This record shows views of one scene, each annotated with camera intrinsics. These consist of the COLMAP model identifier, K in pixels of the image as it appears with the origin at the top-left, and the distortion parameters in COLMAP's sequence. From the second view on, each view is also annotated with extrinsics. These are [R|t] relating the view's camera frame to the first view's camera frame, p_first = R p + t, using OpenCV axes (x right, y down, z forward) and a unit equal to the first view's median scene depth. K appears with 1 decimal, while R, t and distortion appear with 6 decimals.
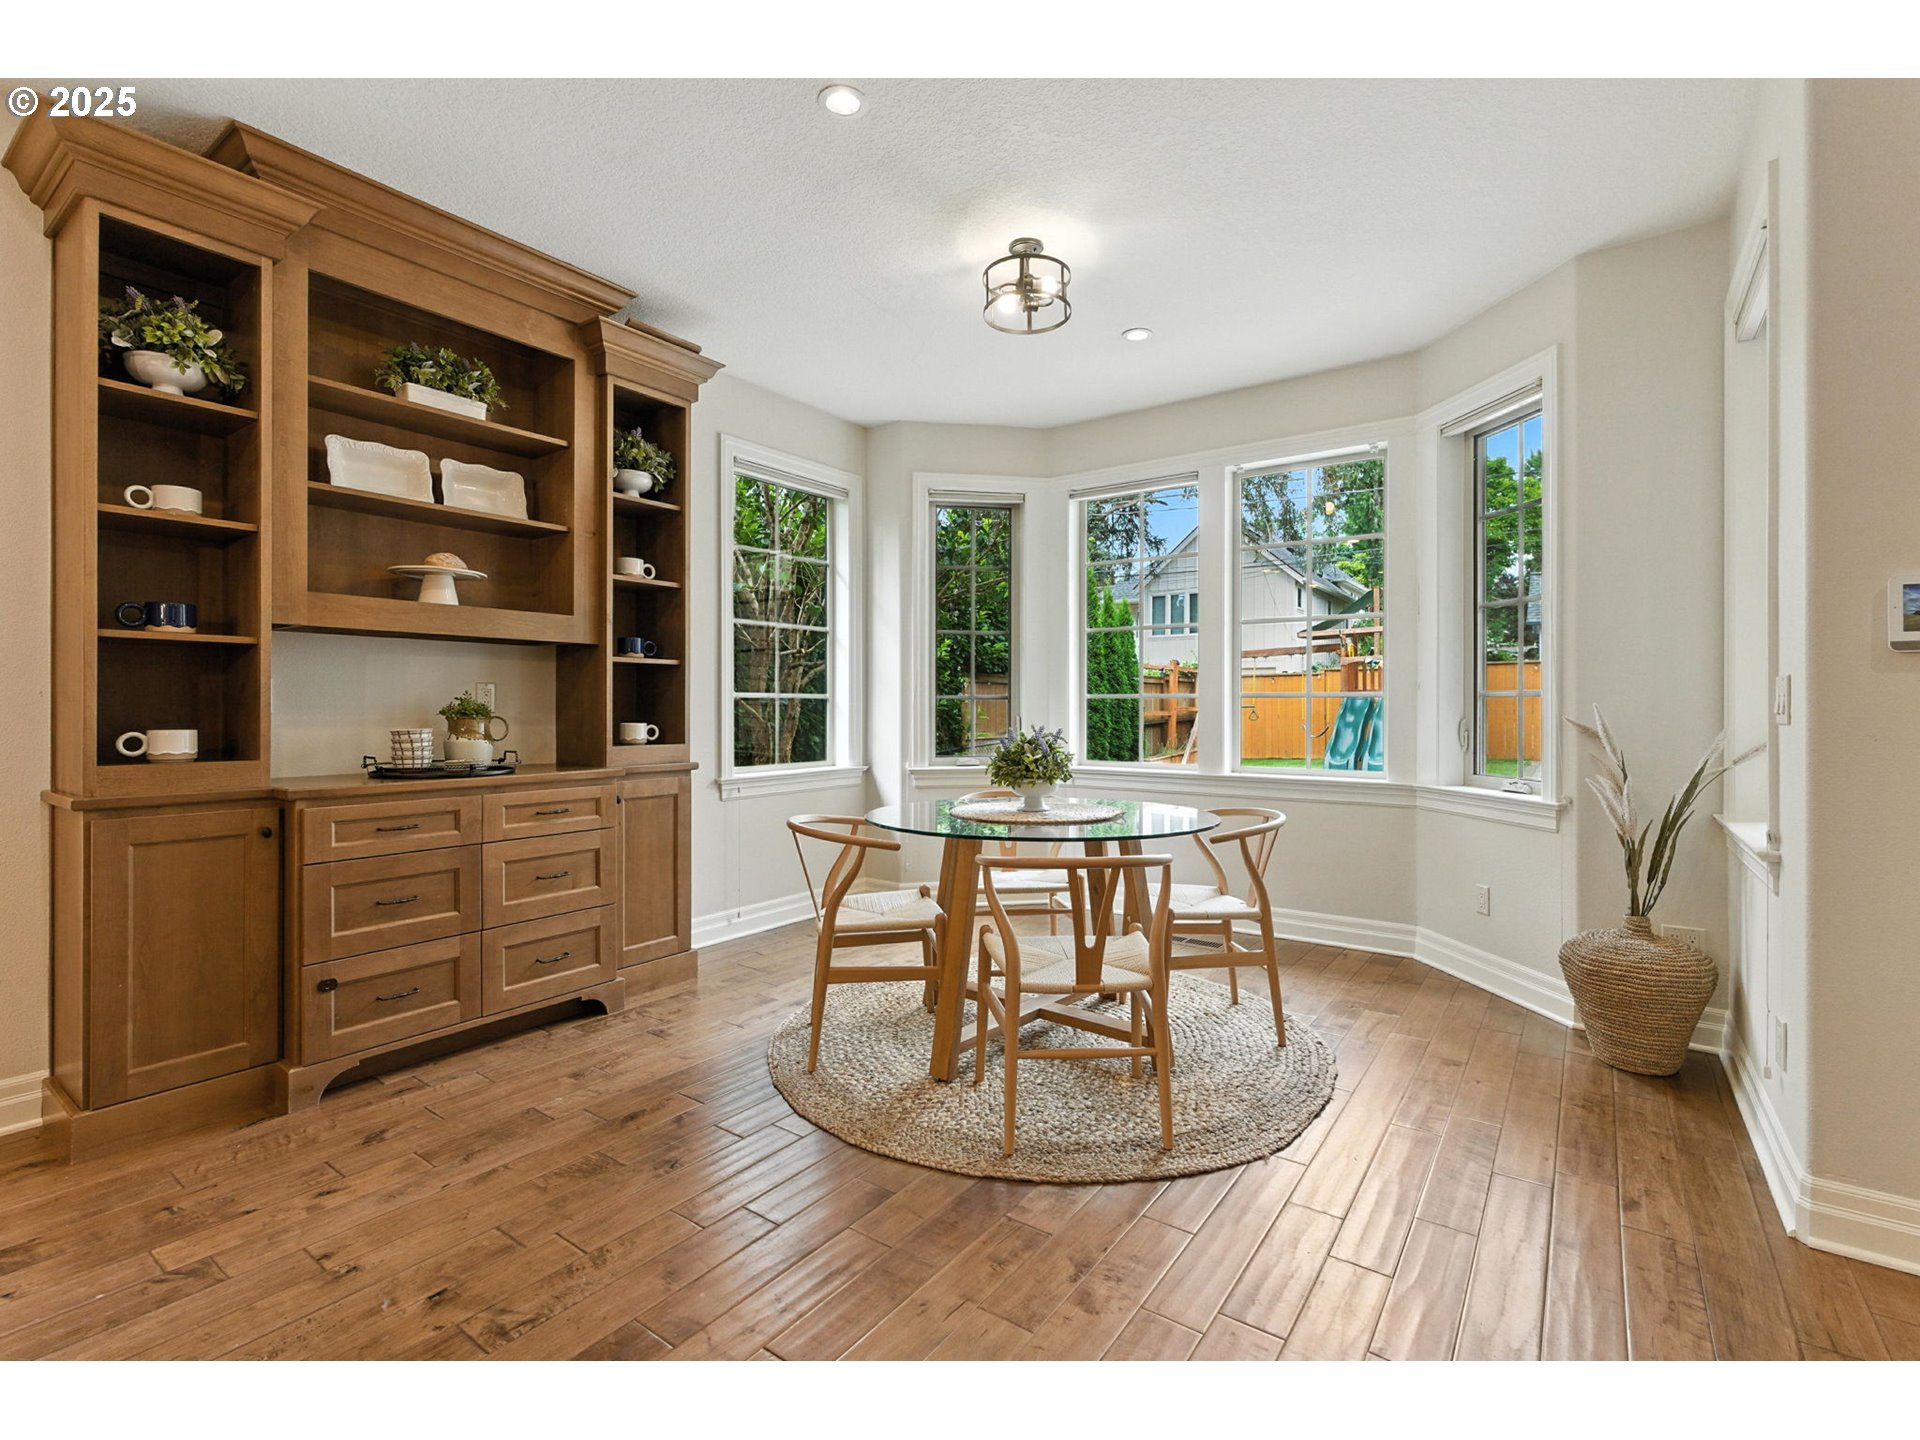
lens RADIAL K [[878.1, 0, 964.8], [0, 878.1, 705.5], [0, 0, 1]] dist [-0.003729, 0.003517]
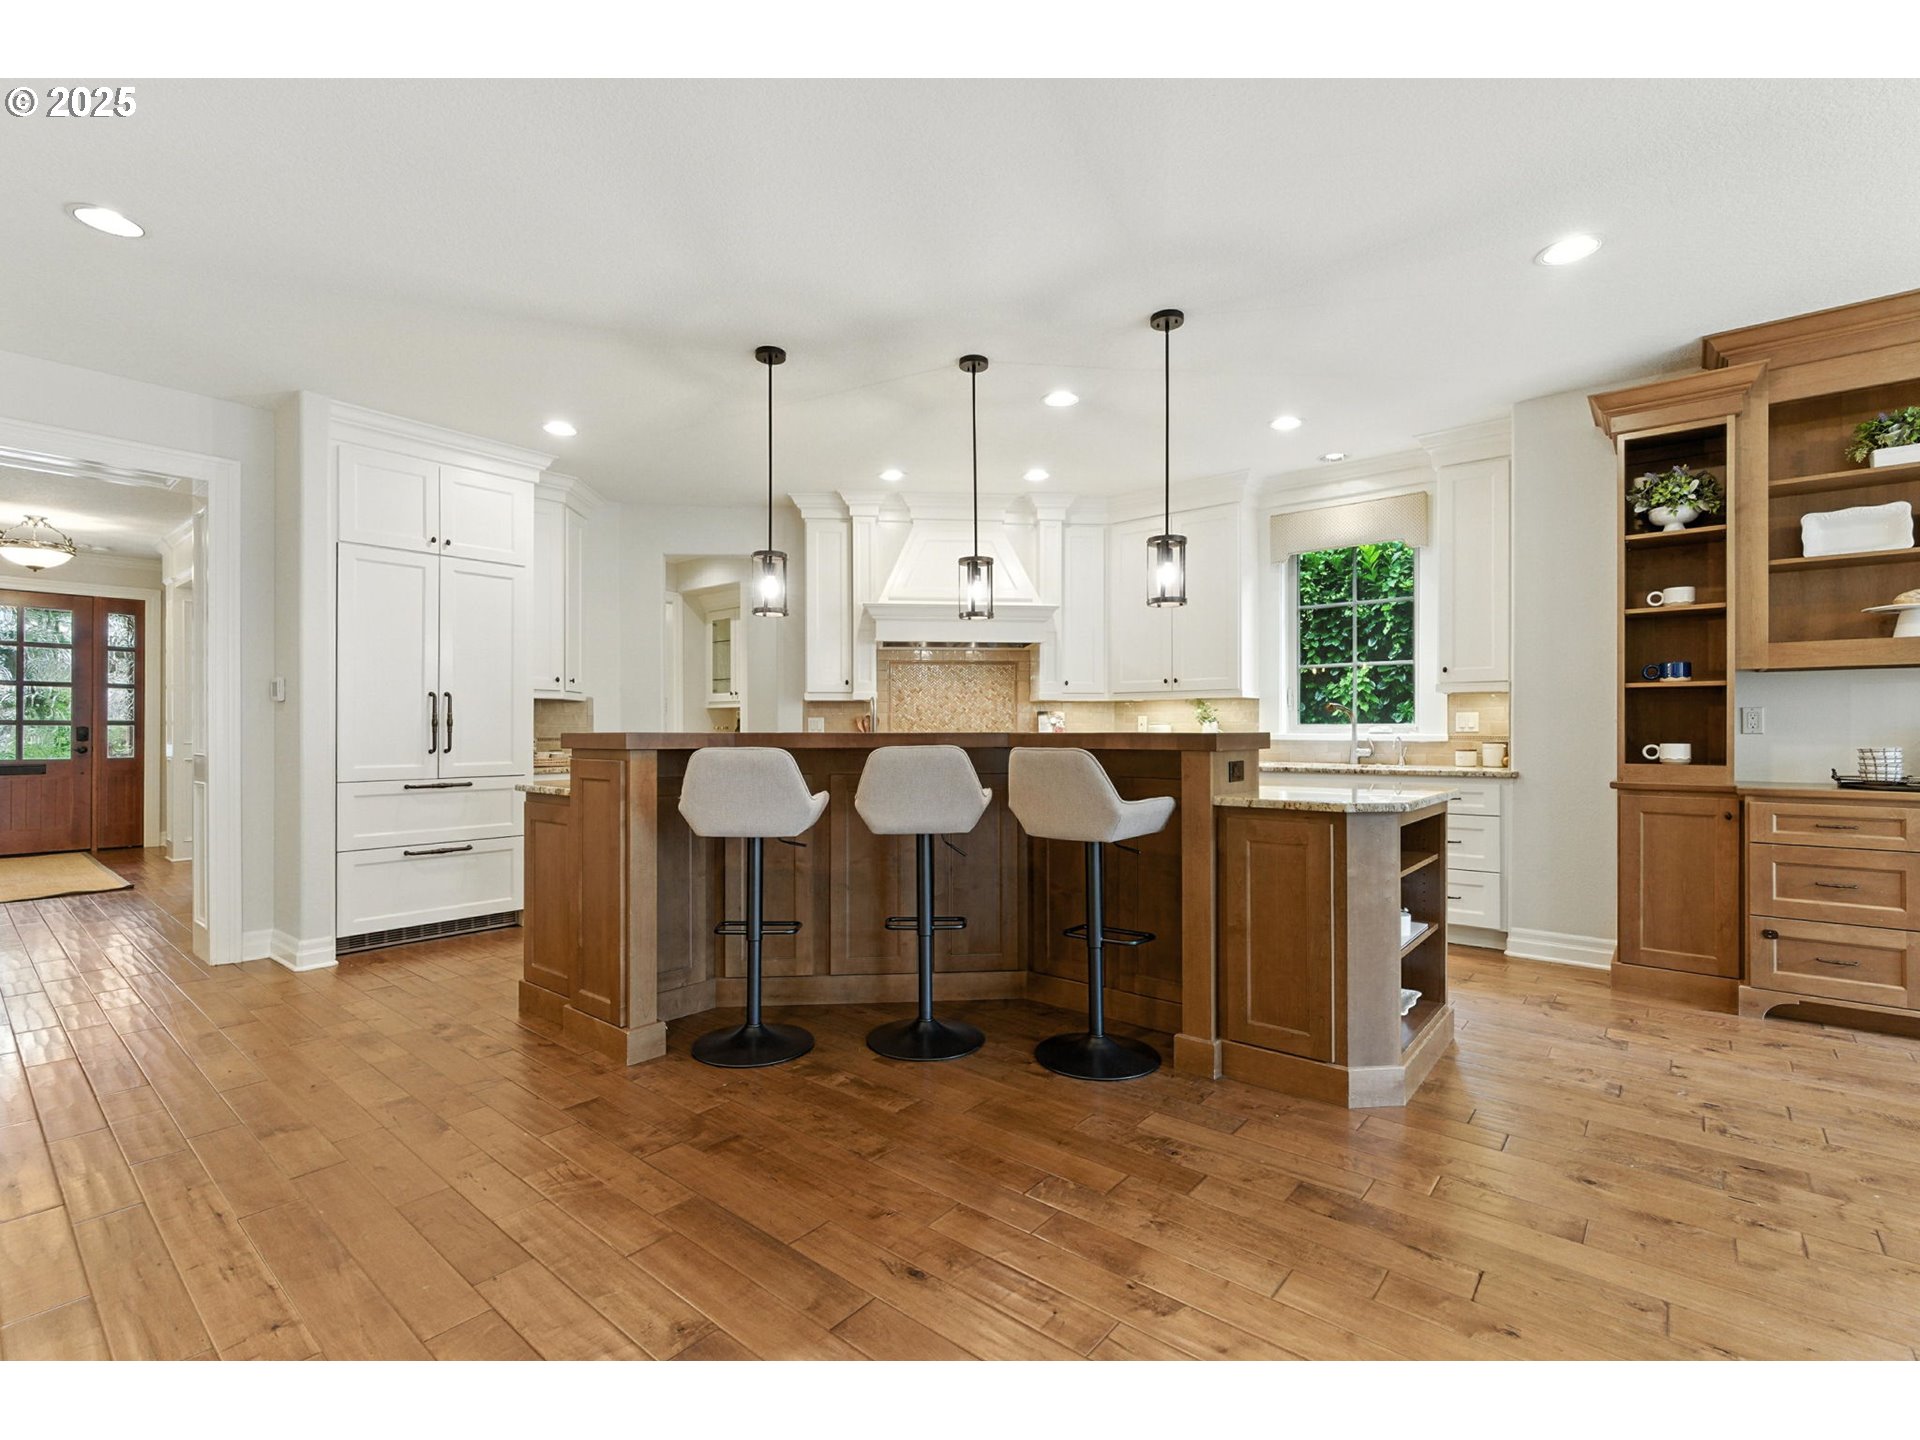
lens RADIAL K [[878.1, 0, 966.7], [0, 878.1, 727.0], [0, 0, 1]] dist [-0.003729, 0.003517]
pose [[-0.071858, -0.007450, -0.997387, 0.731674], [-0.000152, 0.999972, -0.007458, 0.009526], [0.997415, -0.000384, -0.071857, -0.141717]]
